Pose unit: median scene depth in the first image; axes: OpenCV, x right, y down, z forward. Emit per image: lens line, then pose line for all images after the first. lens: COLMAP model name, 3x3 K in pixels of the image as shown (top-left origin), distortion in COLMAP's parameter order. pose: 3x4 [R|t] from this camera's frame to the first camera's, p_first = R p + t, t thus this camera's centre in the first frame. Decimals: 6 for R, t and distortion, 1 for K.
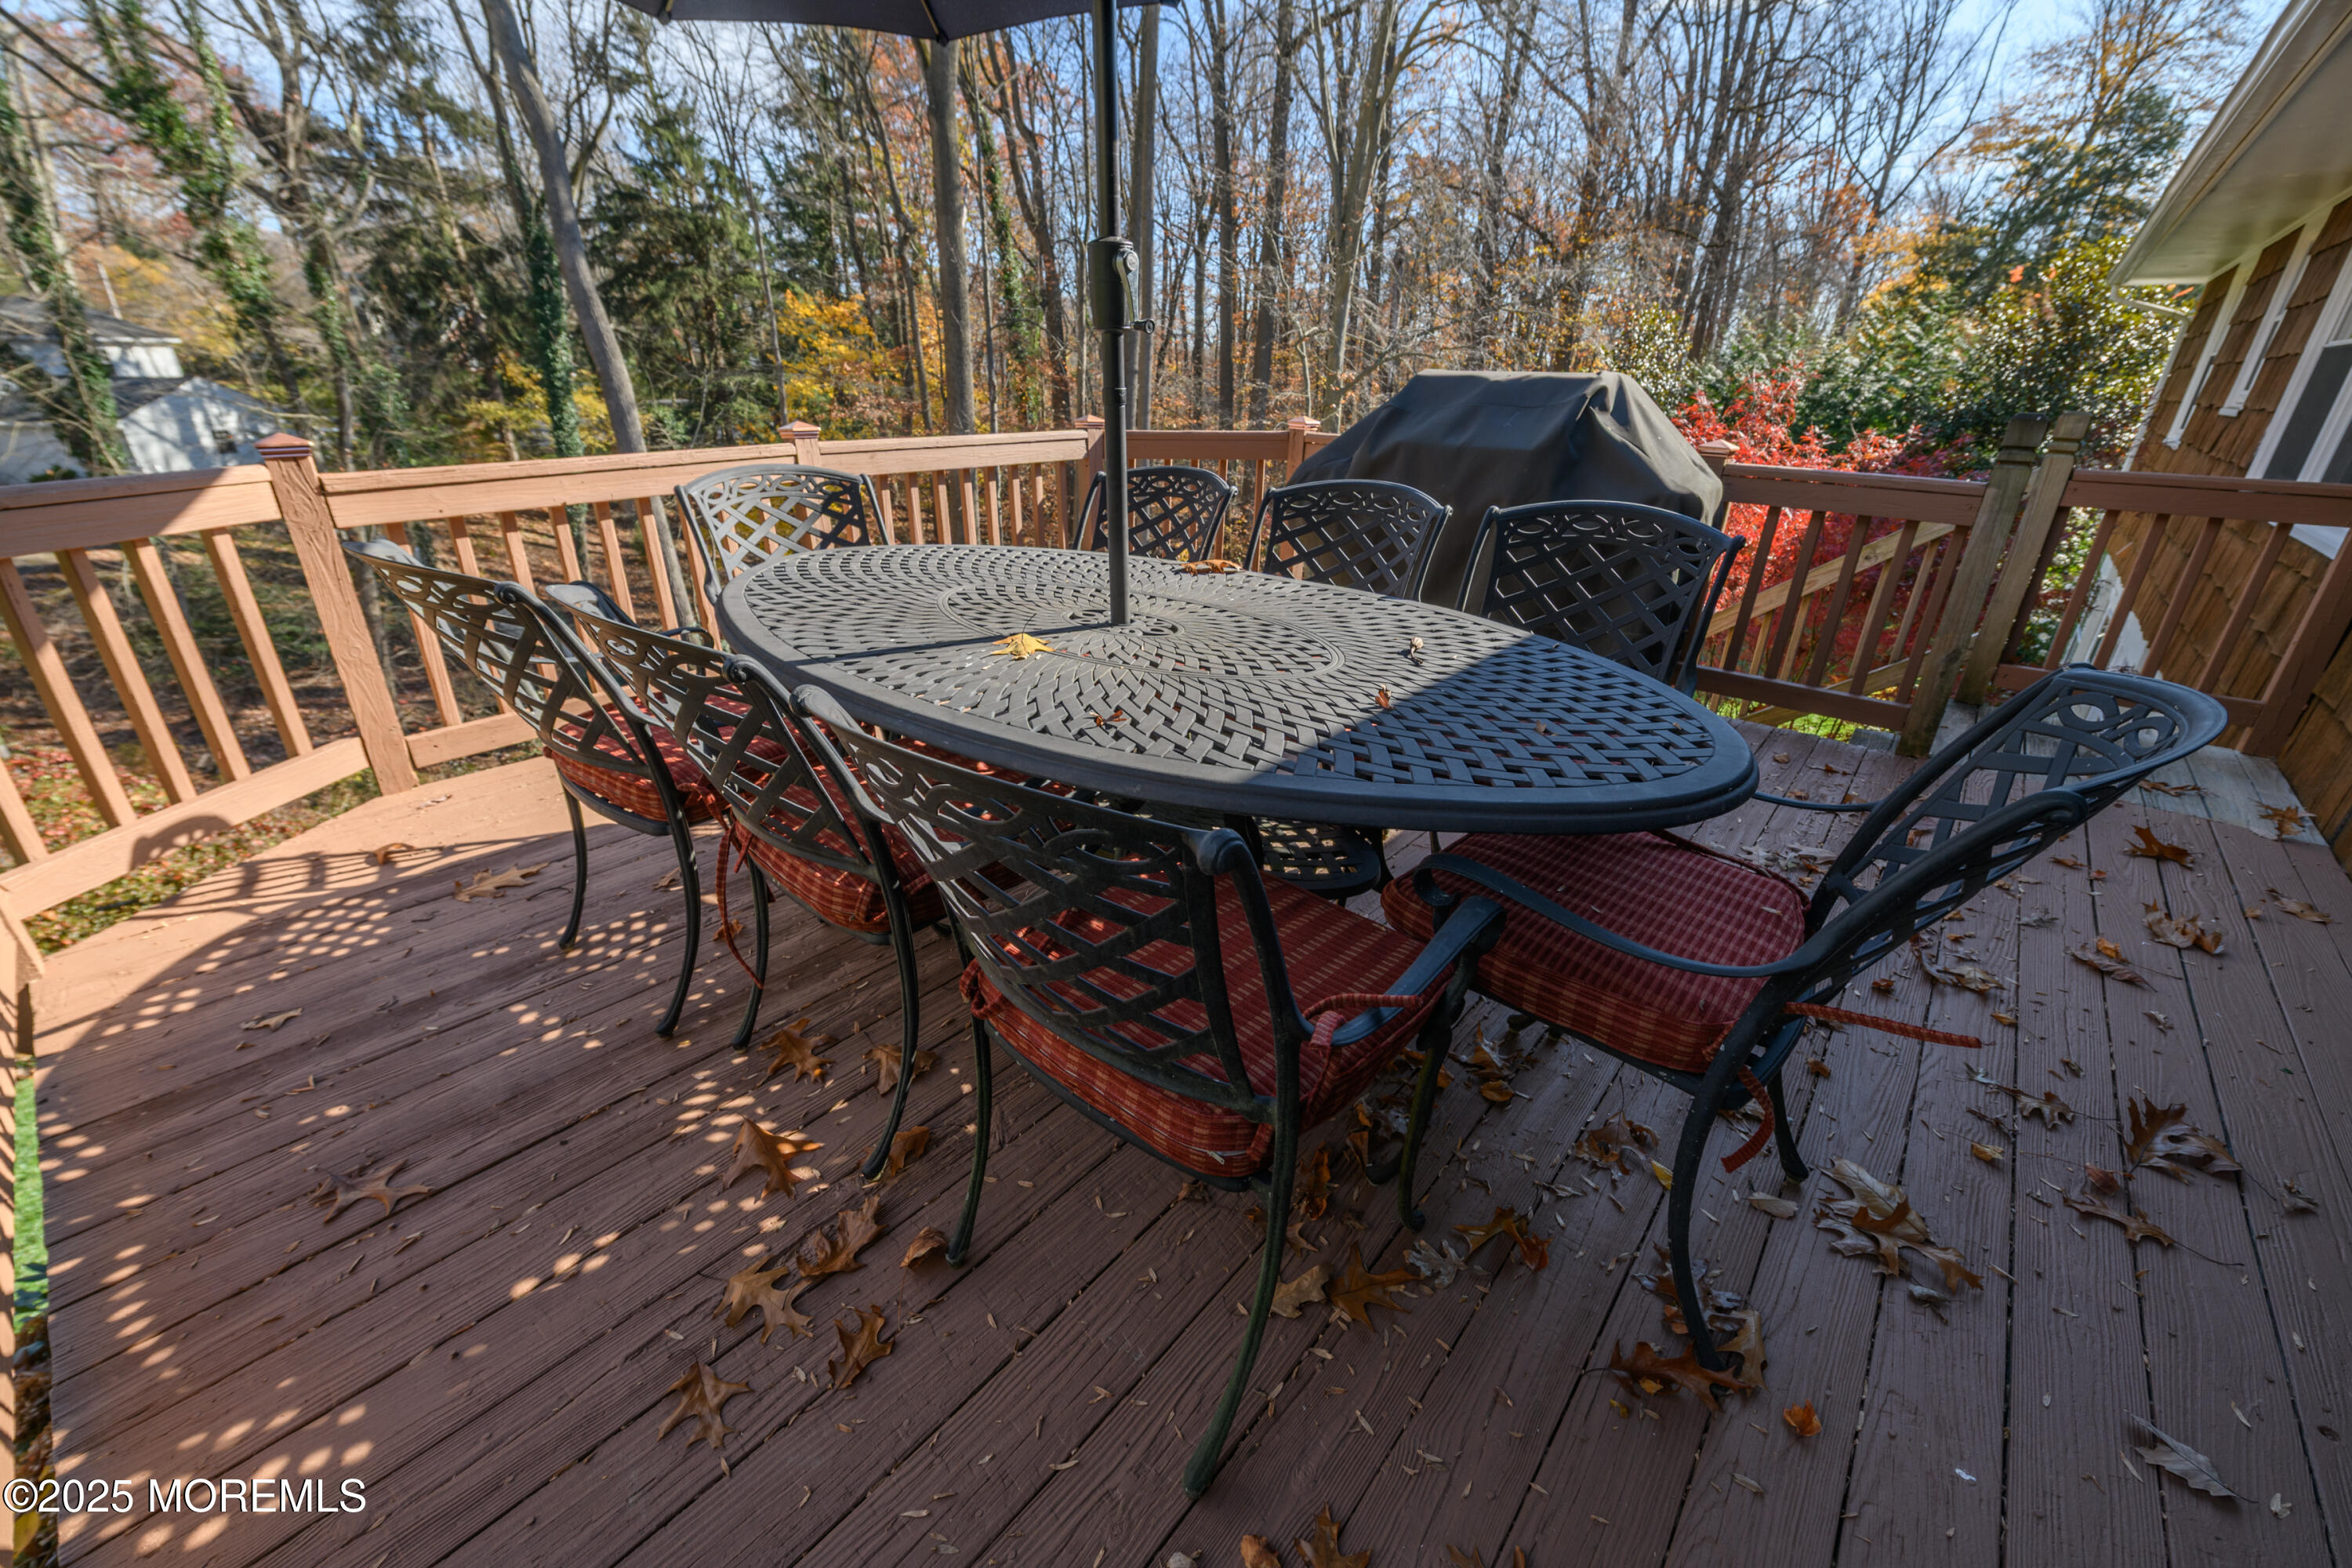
lens RADIAL K [[930.2, 0, 1176.0], [0, 930.2, 784.0], [0, 0, 1]] dist [0.001412, -0.002017]
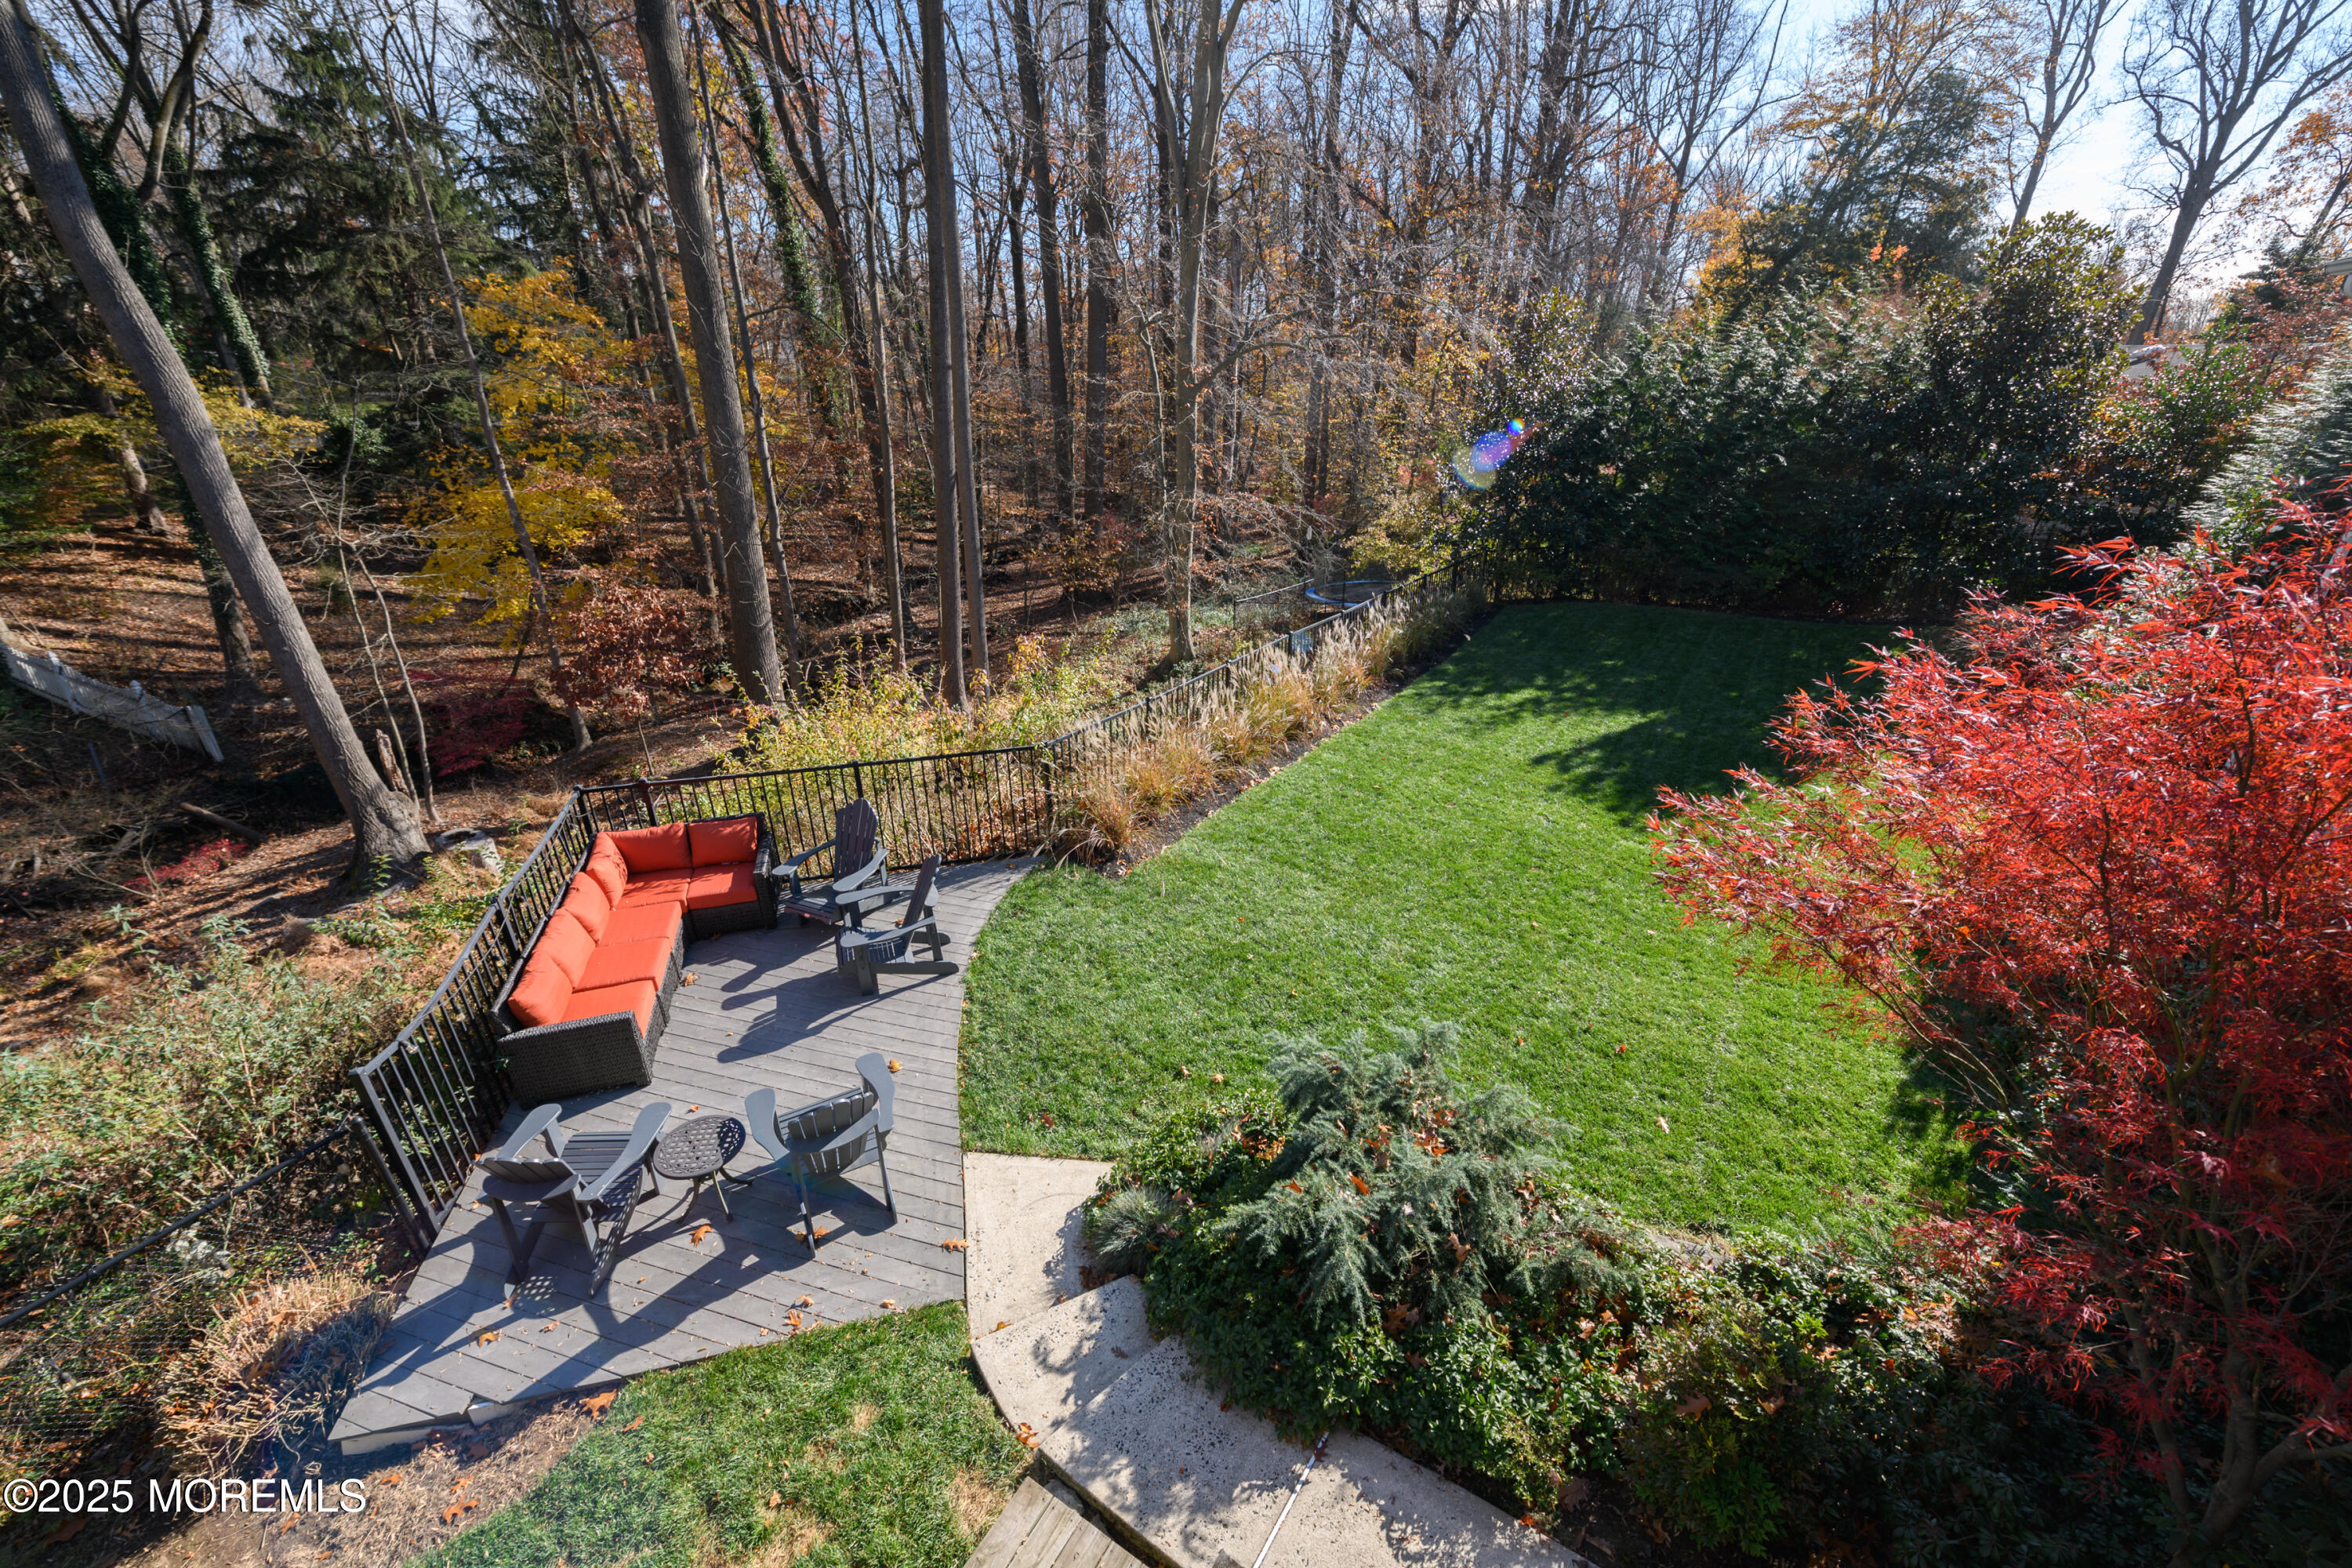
lens RADIAL K [[930.2, 0, 1176.0], [0, 930.2, 784.0], [0, 0, 1]] dist [0.001412, -0.002017]
pose [[0.985592, -0.078577, 0.149778, 0.002065], [0.075422, 0.996796, 0.026635, -0.050315], [-0.151391, -0.014955, 0.988361, 0.092909]]
